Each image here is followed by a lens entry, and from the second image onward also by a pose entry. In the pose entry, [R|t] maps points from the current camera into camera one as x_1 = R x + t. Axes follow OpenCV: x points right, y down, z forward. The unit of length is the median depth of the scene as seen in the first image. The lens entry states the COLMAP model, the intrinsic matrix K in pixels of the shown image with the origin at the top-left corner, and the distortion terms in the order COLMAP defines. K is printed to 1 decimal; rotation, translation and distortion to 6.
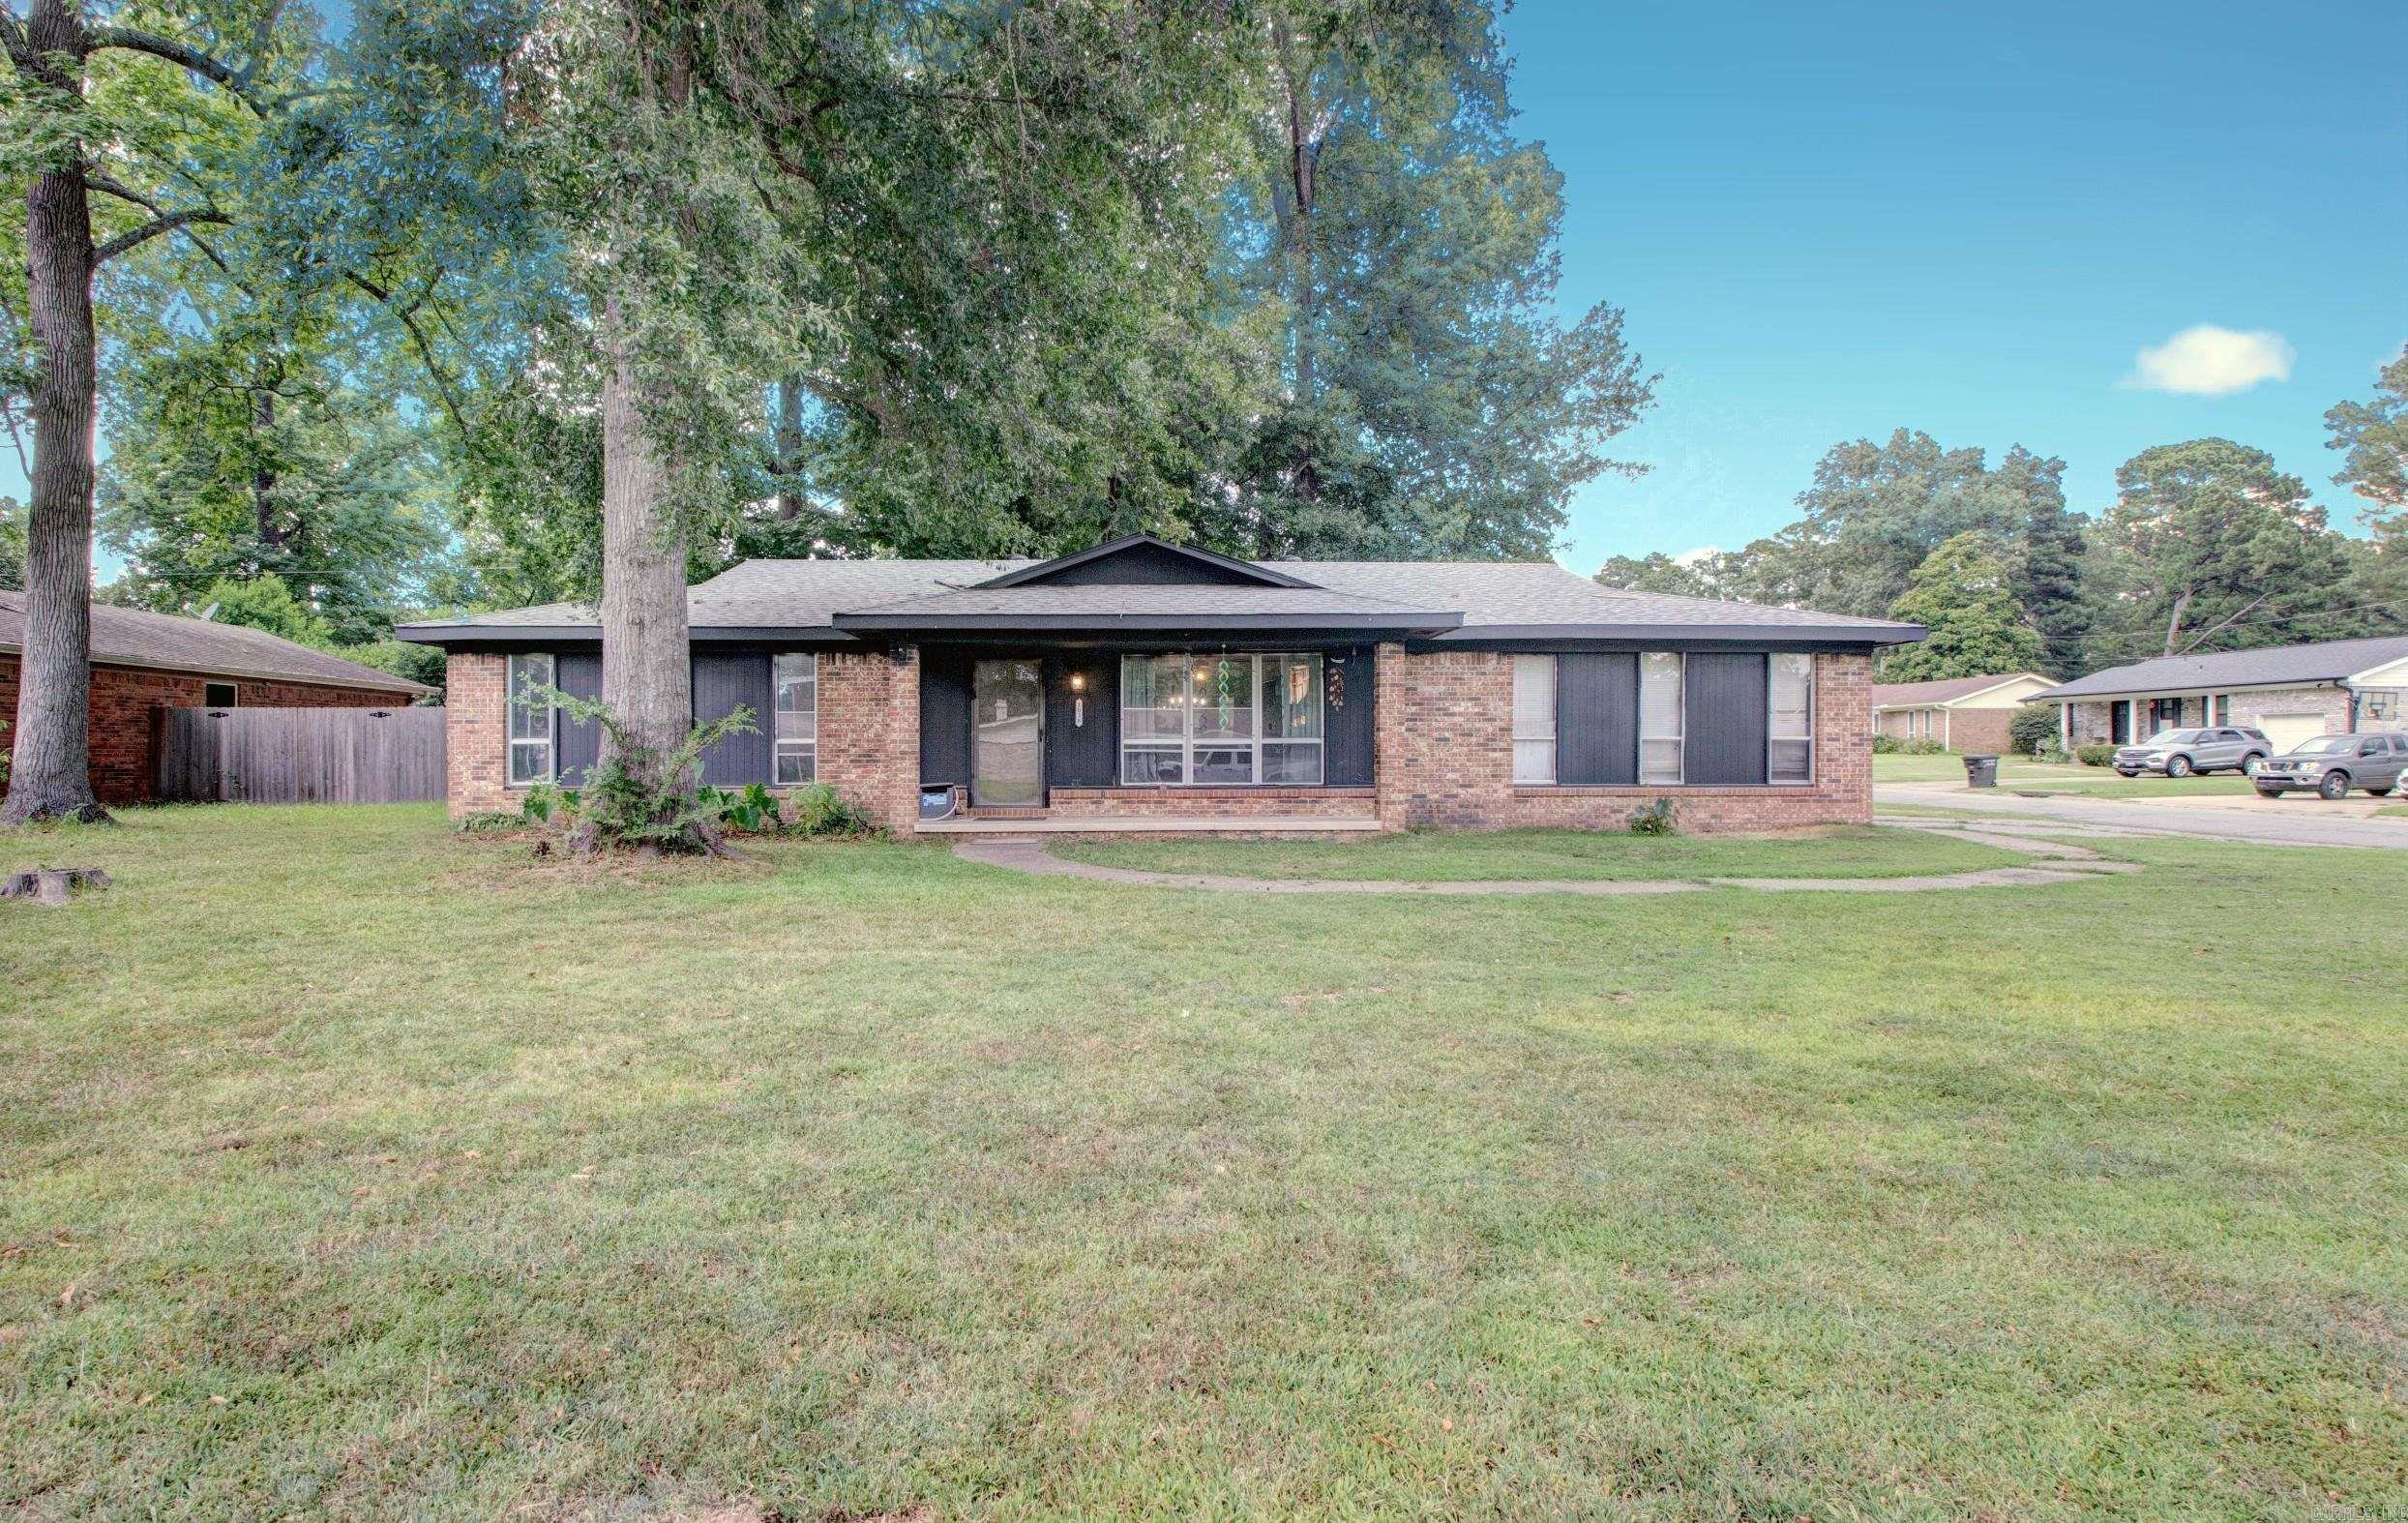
lens RADIAL K [[1185.0, 0, 1178.2], [0, 1185.0, 759.0], [0, 0, 1]] dist [-0.027226, -0.003149]
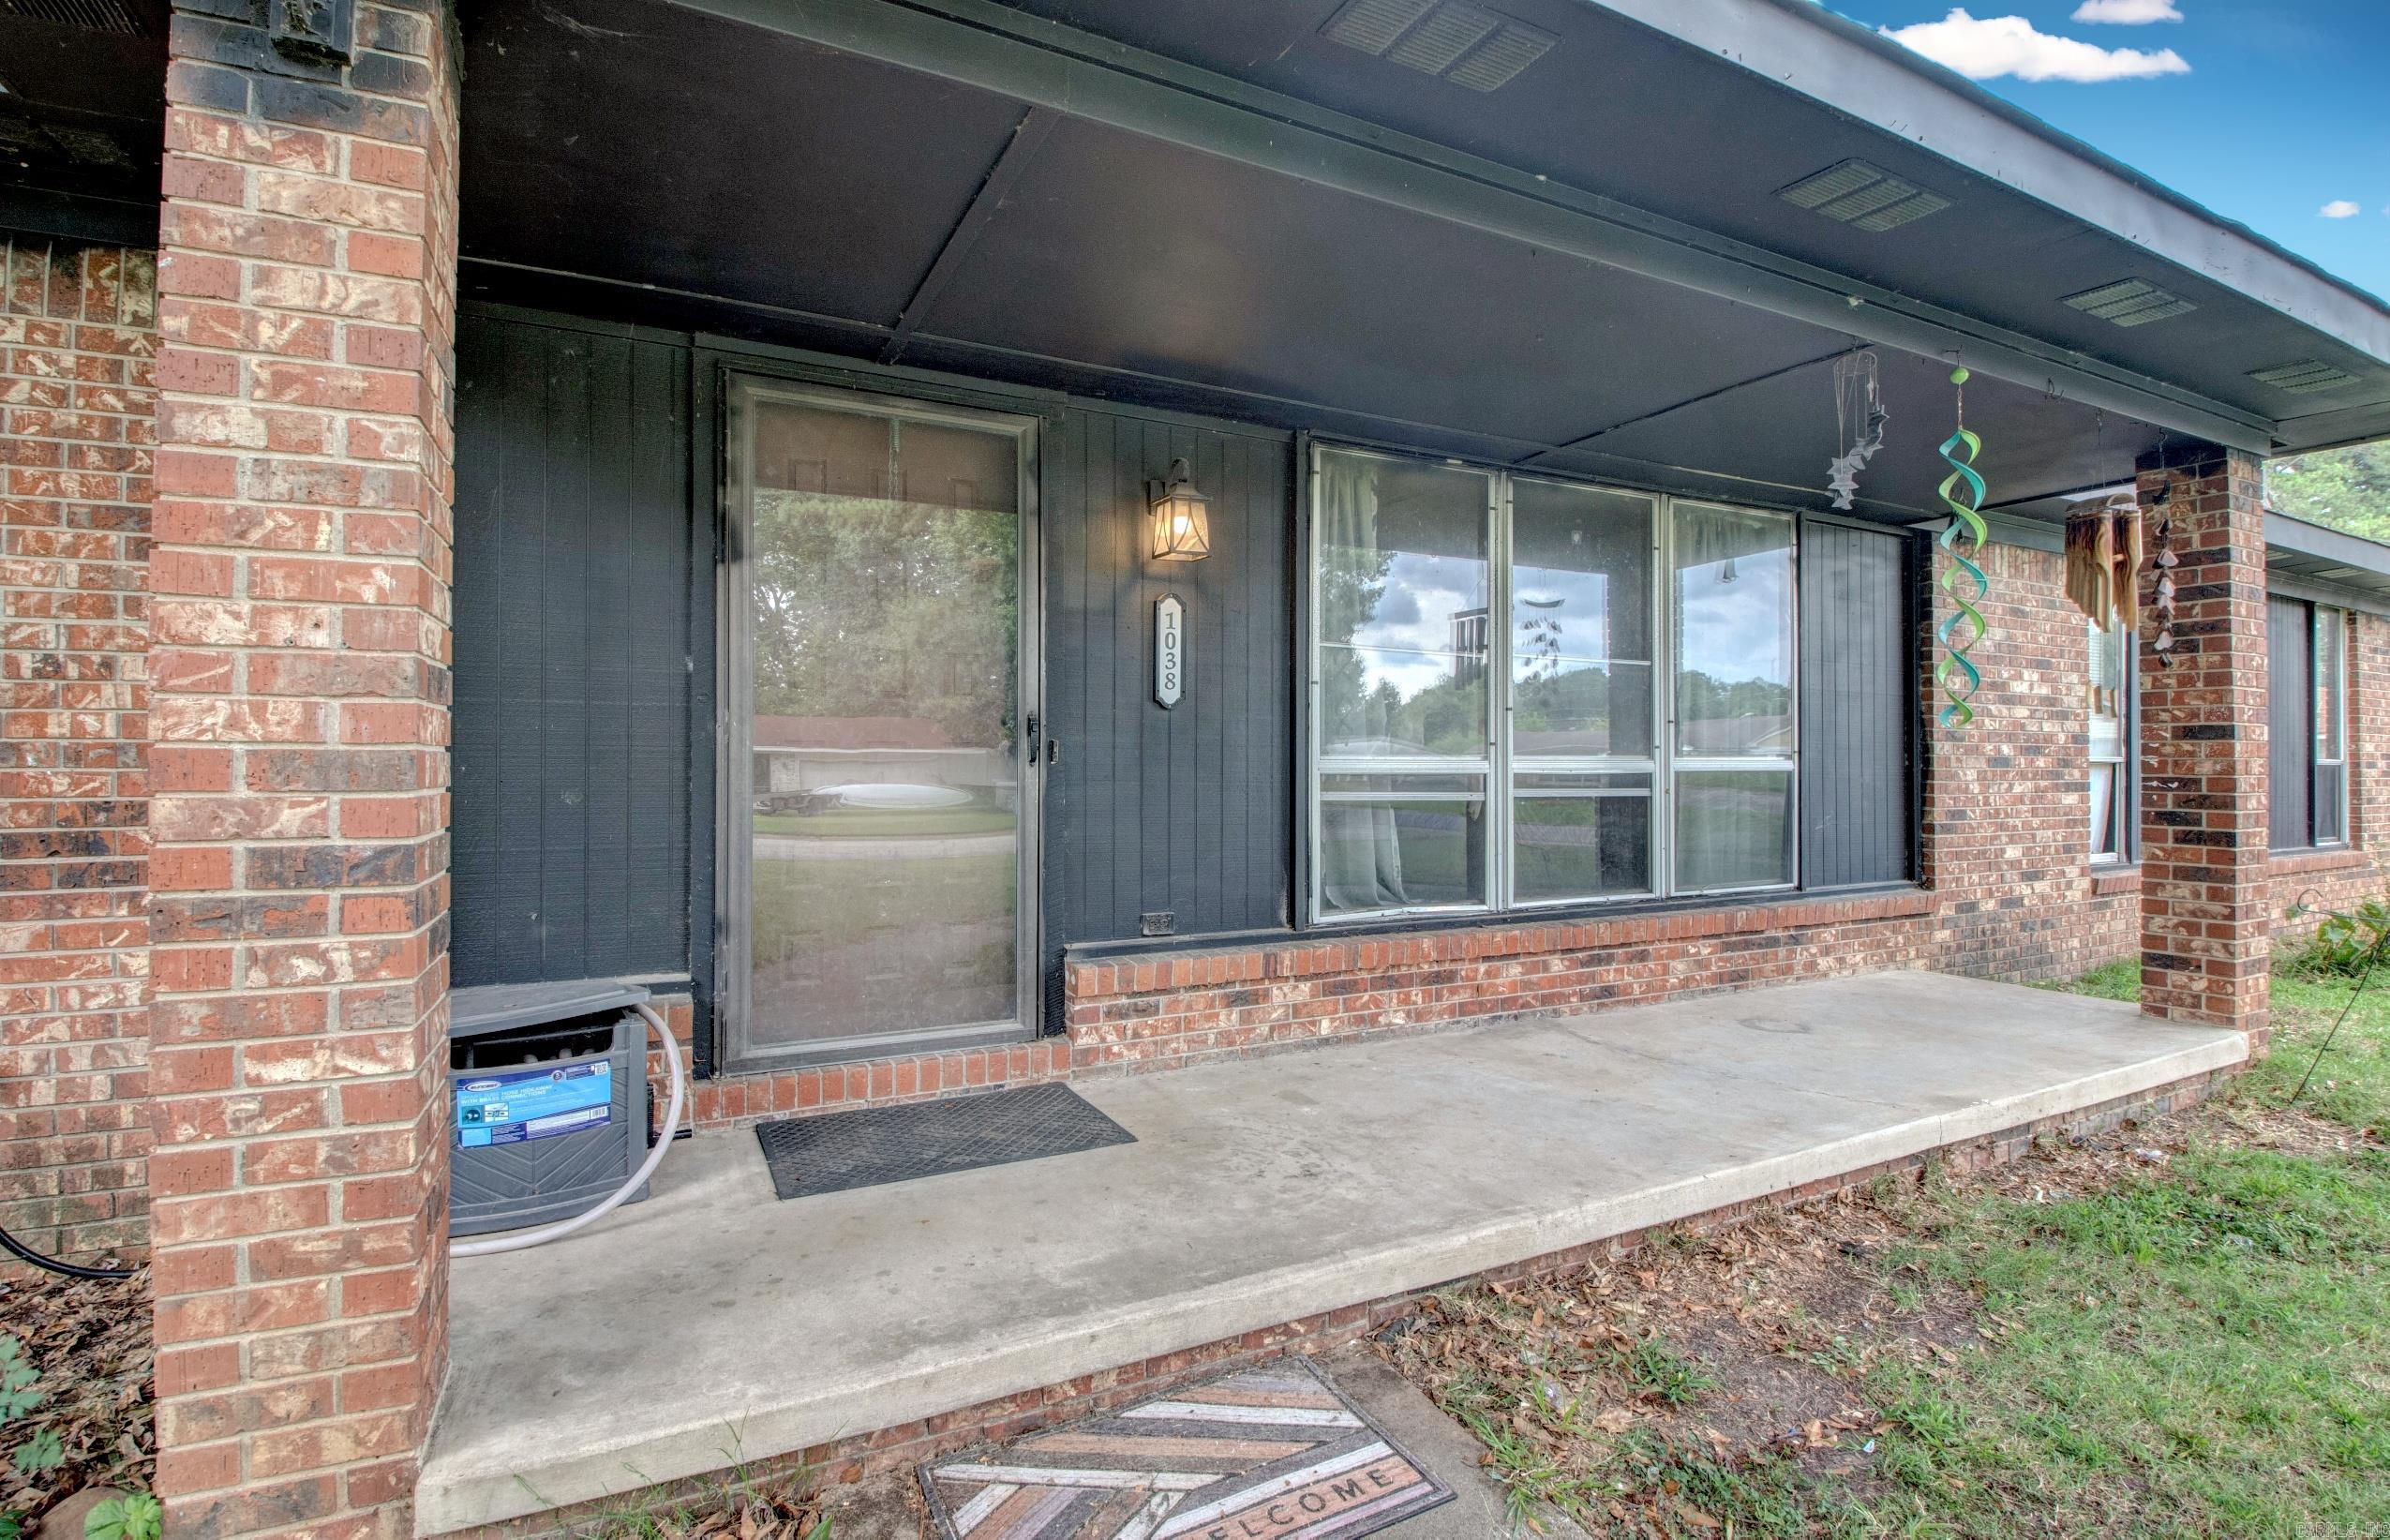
lens RADIAL K [[1113.8, 0, 1225.9], [0, 1113.8, 768.6], [0, 0, 1]] dist [0.001504, -0.019937]
pose [[0.901376, 0.002268, 0.433032, -0.176760], [-0.001455, 0.999997, -0.002208, -0.013122], [-0.433036, 0.001360, 0.901376, 0.773638]]
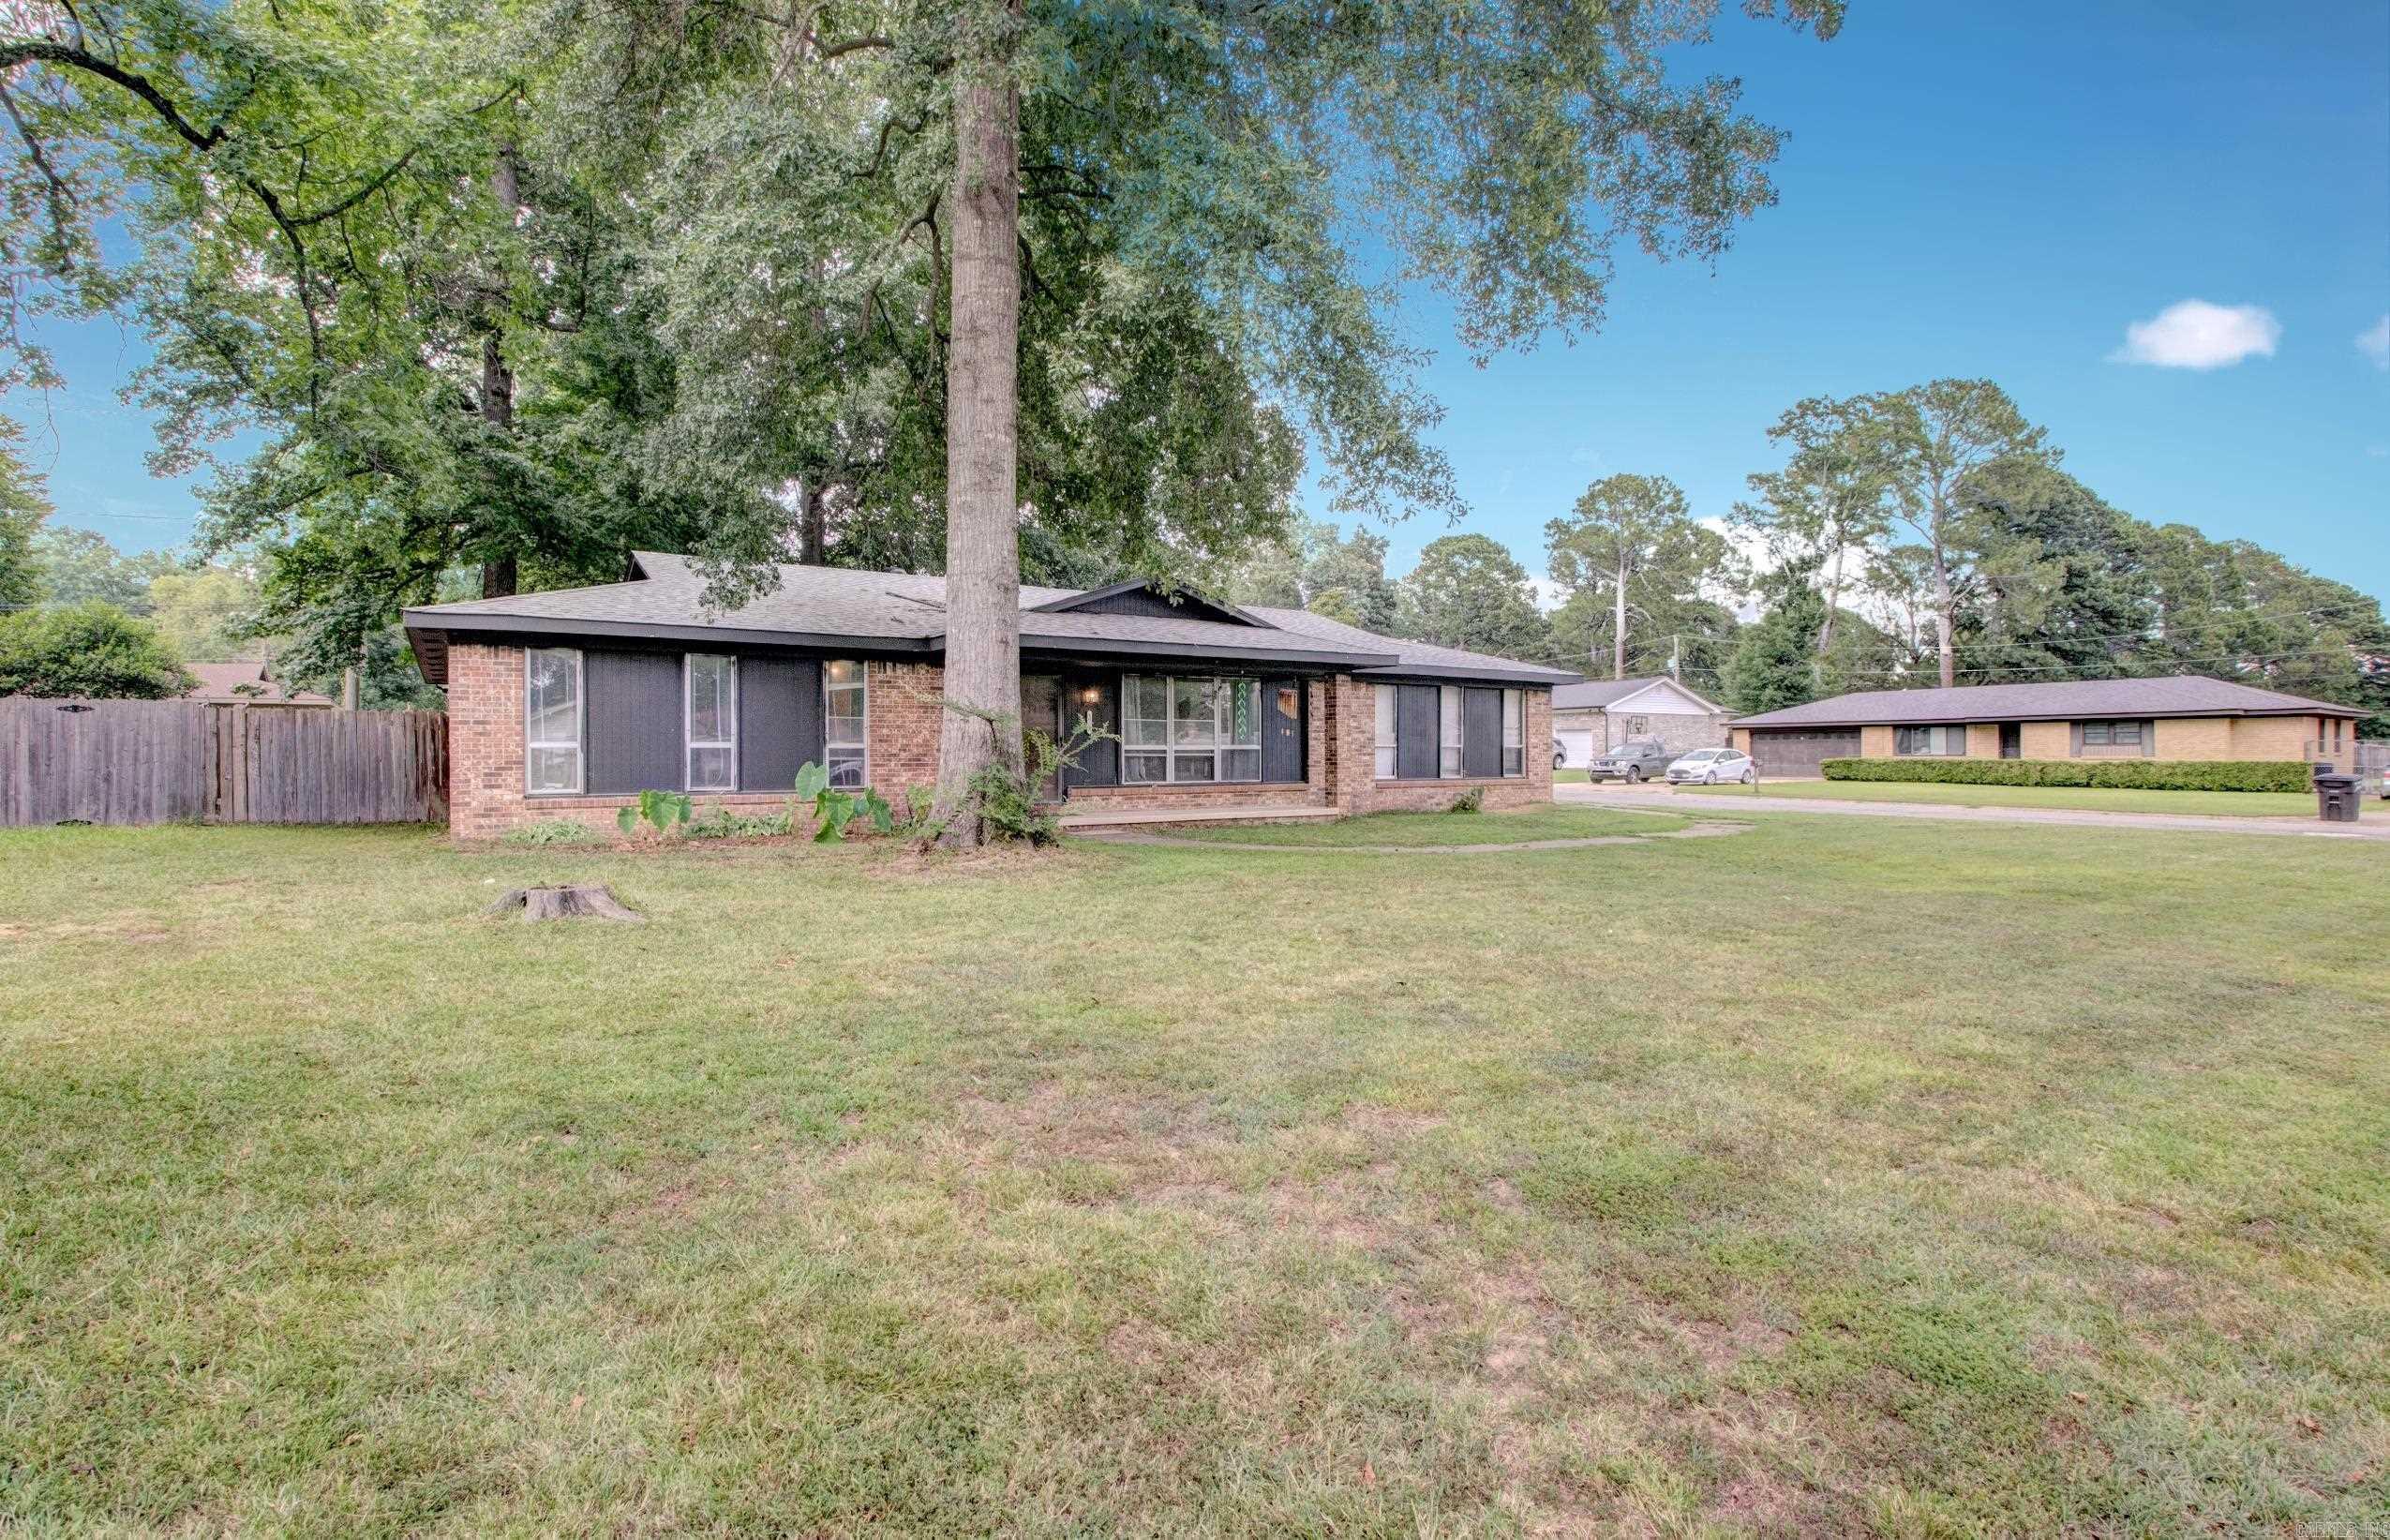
lens RADIAL K [[1113.8, 0, 1197.4], [0, 1113.8, 779.9], [0, 0, 1]] dist [0.001504, -0.019937]
pose [[0.853075, -0.012332, 0.521642, -0.563731], [0.003276, 0.999828, 0.018280, -0.002067], [-0.521778, -0.013885, 0.852968, 0.009055]]
